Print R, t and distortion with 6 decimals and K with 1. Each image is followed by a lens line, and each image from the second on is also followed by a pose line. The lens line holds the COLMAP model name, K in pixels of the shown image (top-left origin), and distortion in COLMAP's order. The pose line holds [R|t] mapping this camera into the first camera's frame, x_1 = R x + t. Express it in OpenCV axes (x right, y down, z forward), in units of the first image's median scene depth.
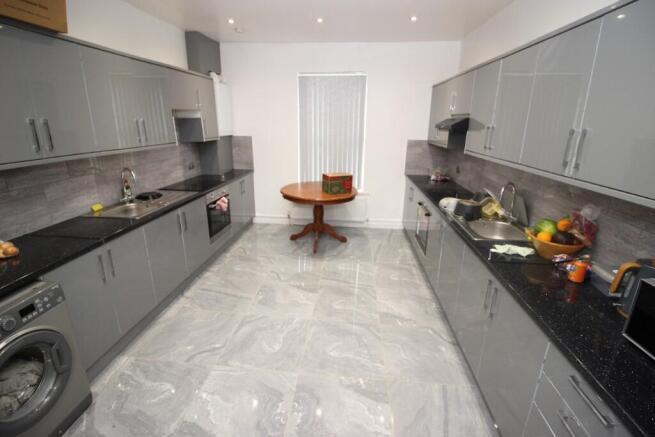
lens RADIAL K [[304.9, 0, 329.8], [0, 304.9, 205.2], [0, 0, 1]] dist [0.000222, -0.012436]
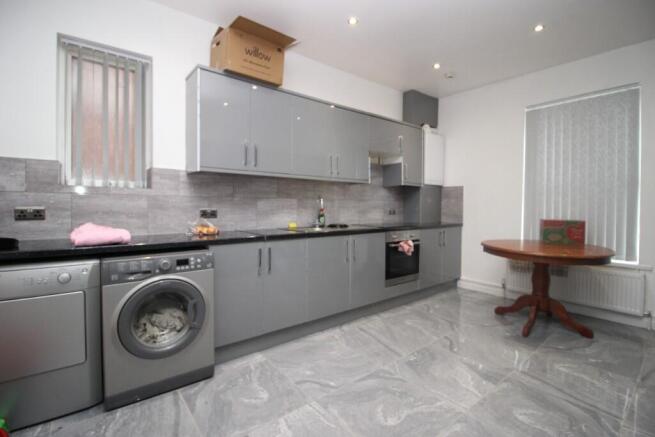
lens RADIAL K [[304.9, 0, 329.8], [0, 304.9, 205.2], [0, 0, 1]] dist [0.000222, -0.012436]
pose [[0.696008, -0.003738, -0.718024, 0.143388], [-0.190619, 0.963143, -0.189789, 0.091424], [0.692269, 0.268964, 0.669643, 0.186504]]
